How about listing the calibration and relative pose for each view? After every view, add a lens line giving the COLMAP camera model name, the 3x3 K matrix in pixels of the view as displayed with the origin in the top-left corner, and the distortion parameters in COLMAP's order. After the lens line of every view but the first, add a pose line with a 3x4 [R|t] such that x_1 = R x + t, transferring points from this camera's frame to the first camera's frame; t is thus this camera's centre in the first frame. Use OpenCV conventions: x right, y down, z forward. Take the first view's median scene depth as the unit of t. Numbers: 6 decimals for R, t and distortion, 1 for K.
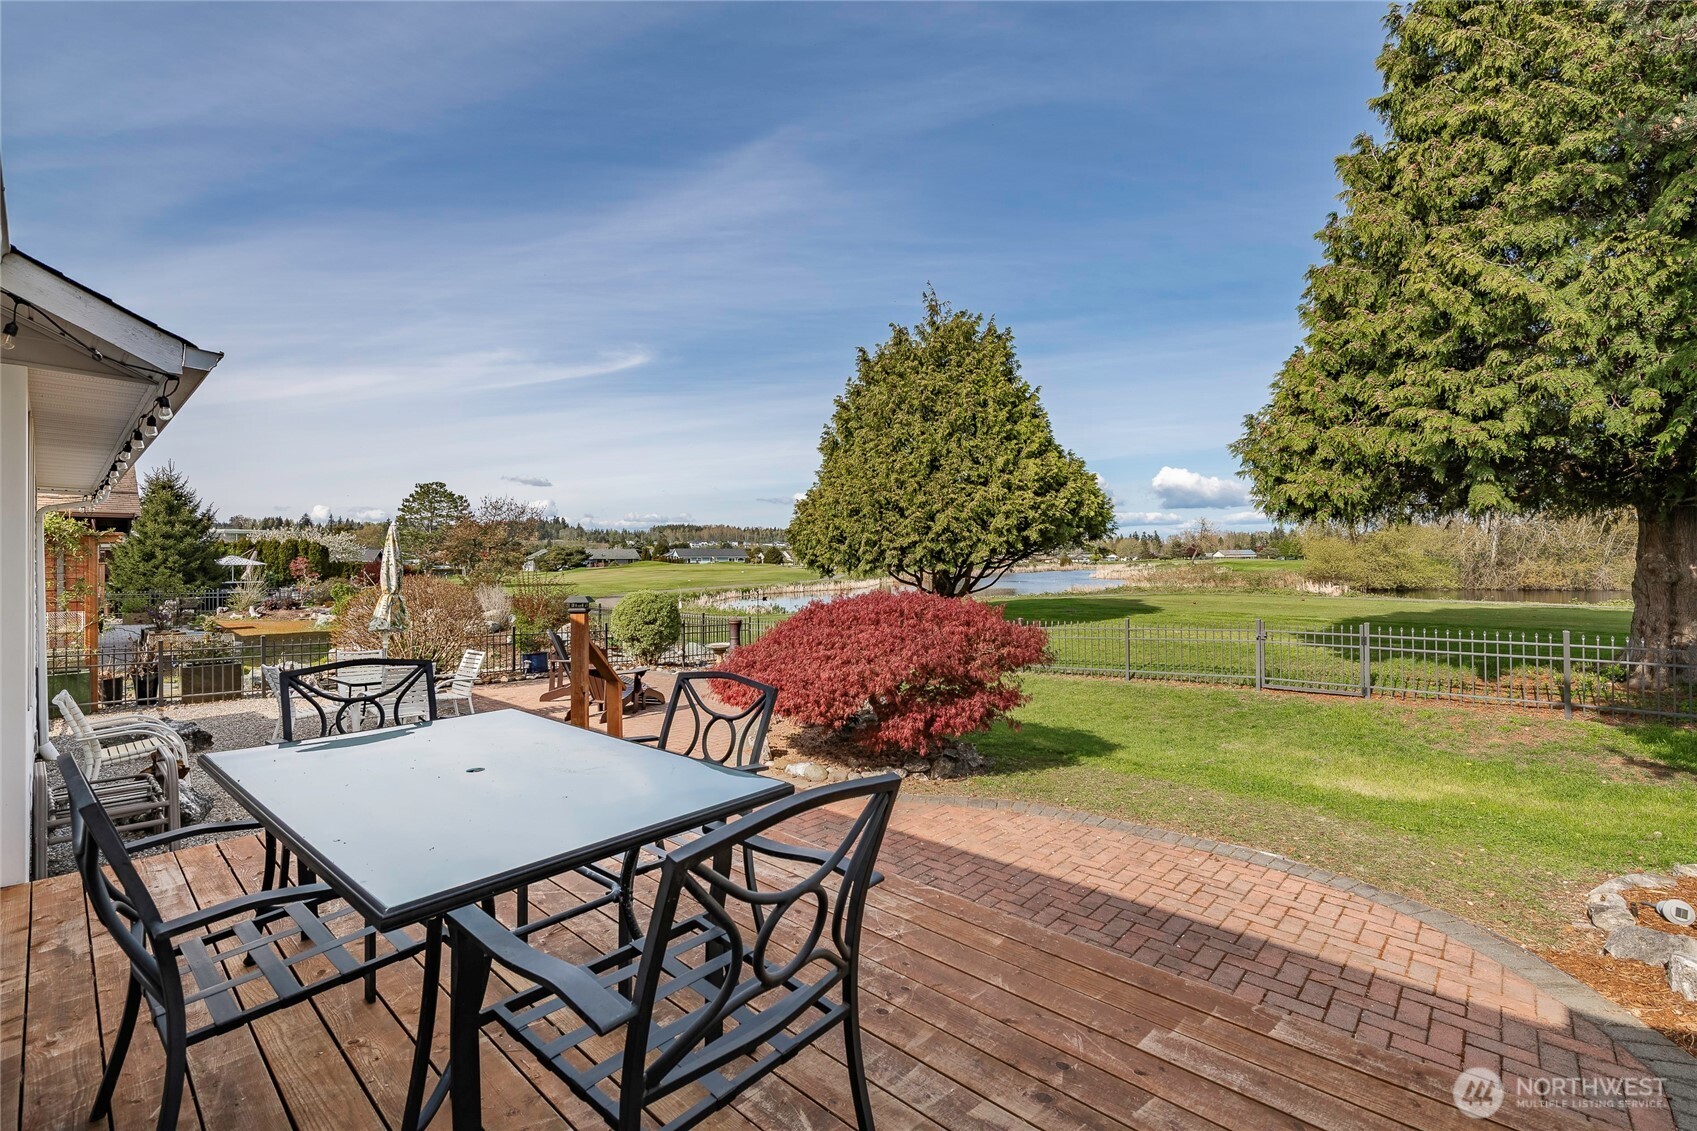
lens RADIAL K [[749.6, 0, 839.2], [0, 749.6, 552.3], [0, 0, 1]] dist [-0.002118, -0.001222]
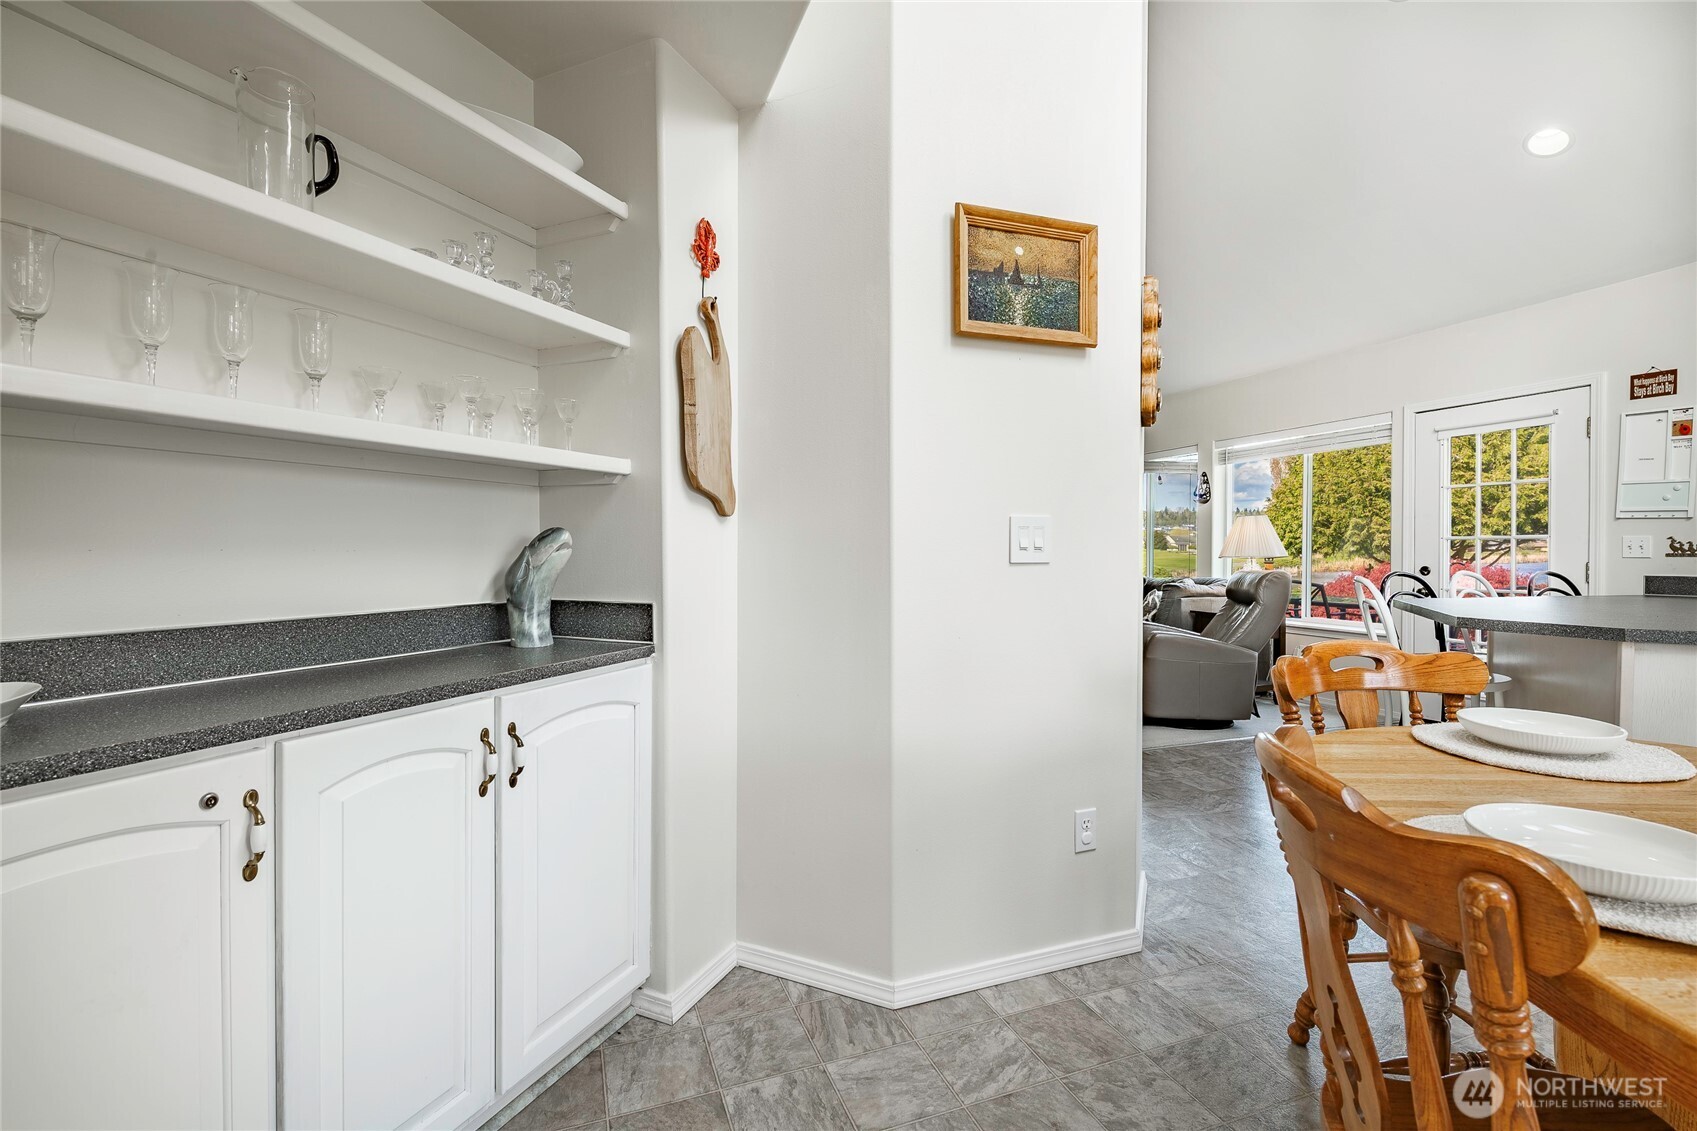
lens RADIAL K [[749.6, 0, 874.7], [0, 749.6, 553.1], [0, 0, 1]] dist [-0.002118, -0.001222]
pose [[0.898719, 0.013647, -0.438312, -0.226077], [-0.003403, 0.999703, 0.024148, 0.005048], [0.438511, -0.020211, 0.898498, -0.698253]]
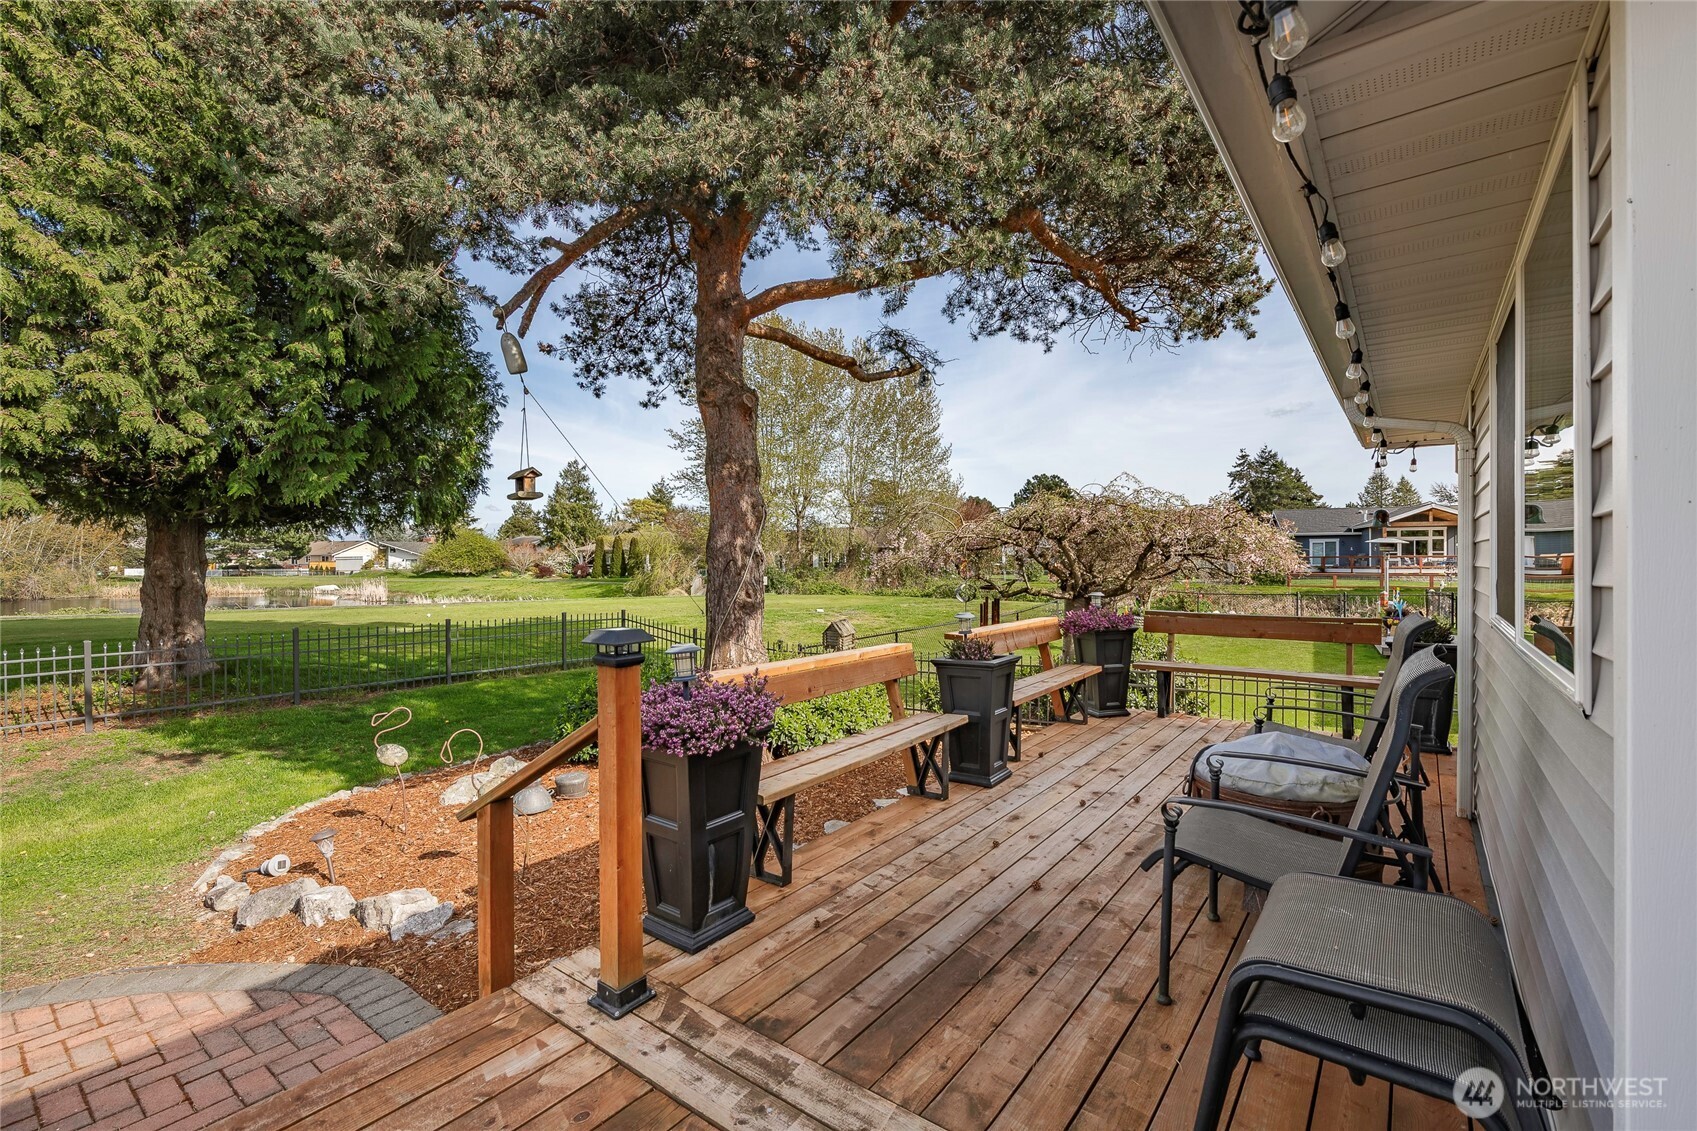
lens RADIAL K [[749.6, 0, 857.5], [0, 749.6, 559.3], [0, 0, 1]] dist [-0.002118, -0.001222]
pose [[-0.066738, 0.010596, 0.997714, -0.052920], [-0.009258, 0.999894, -0.011239, 0.002358], [-0.997728, -0.009987, -0.066633, 0.081127]]
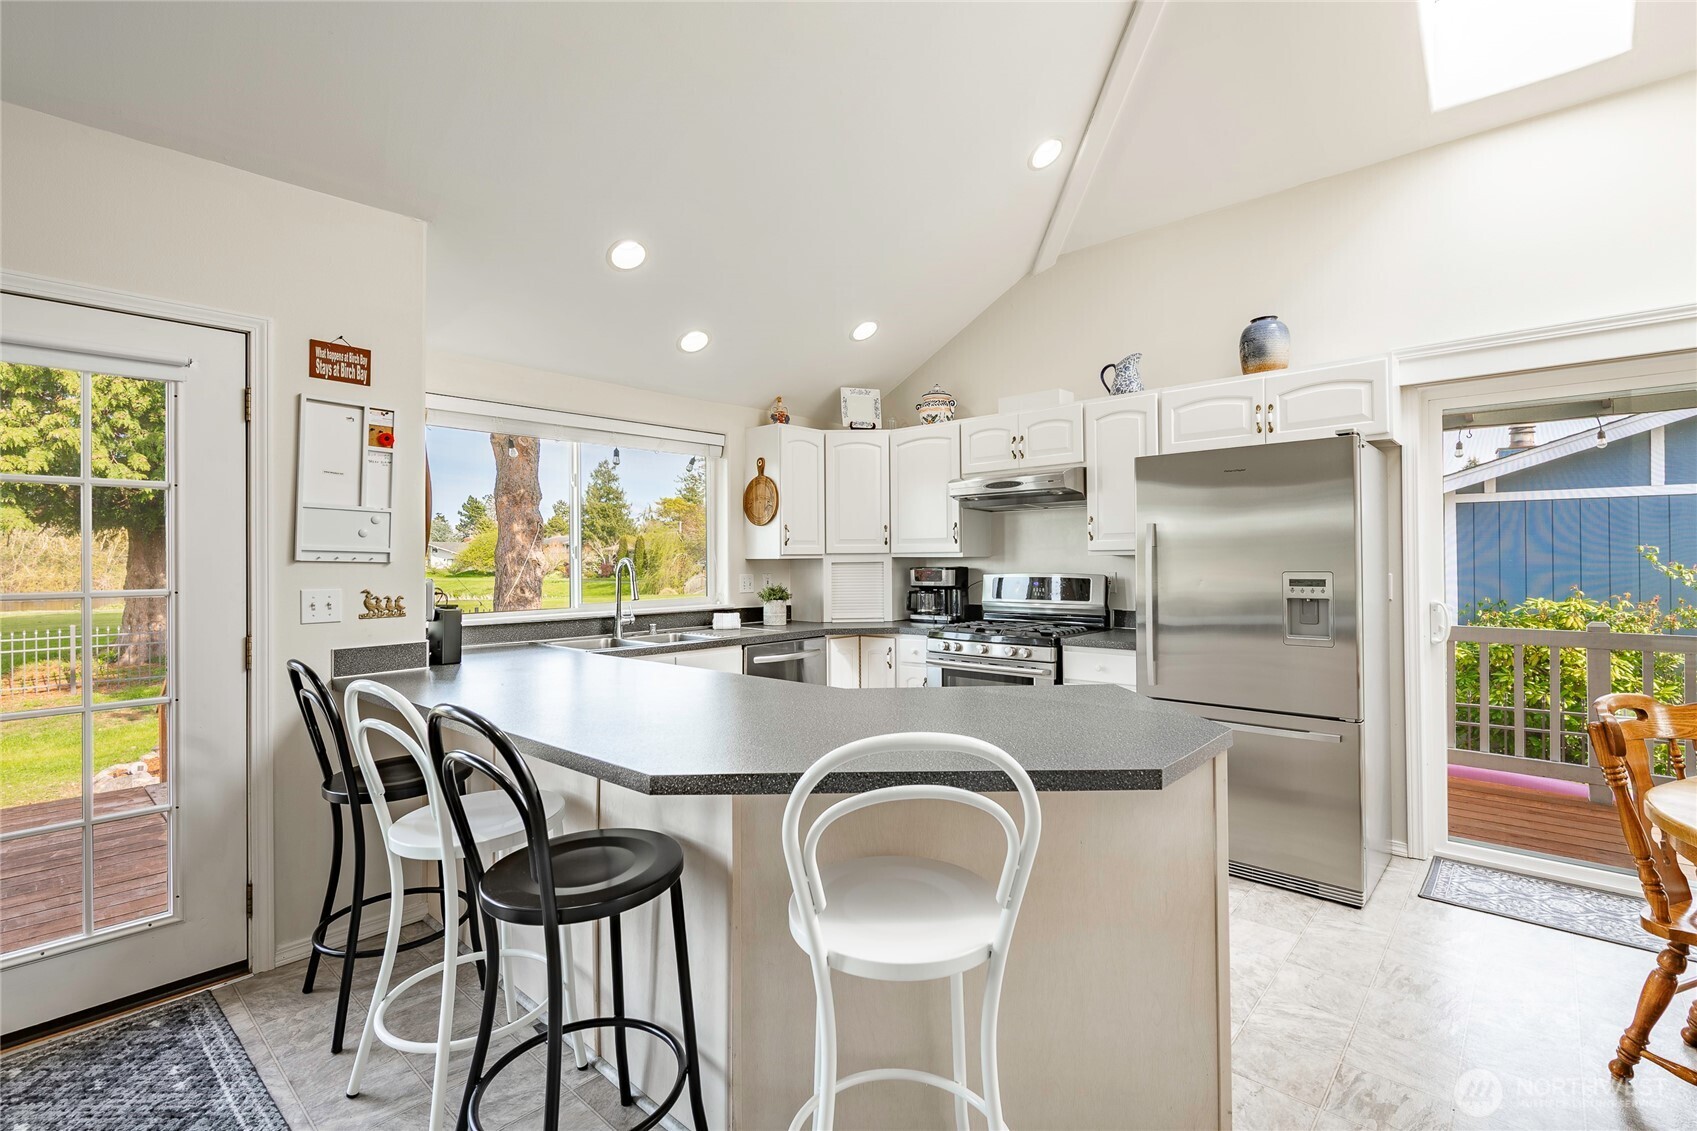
lens RADIAL K [[749.6, 0, 833.3], [0, 749.6, 557.0], [0, 0, 1]] dist [-0.002118, -0.001222]
pose [[0.001758, 0.012316, 0.999923, -0.302259], [-0.008462, 0.999889, -0.012301, -0.006368], [-0.999963, -0.008439, 0.001862, -0.300290]]
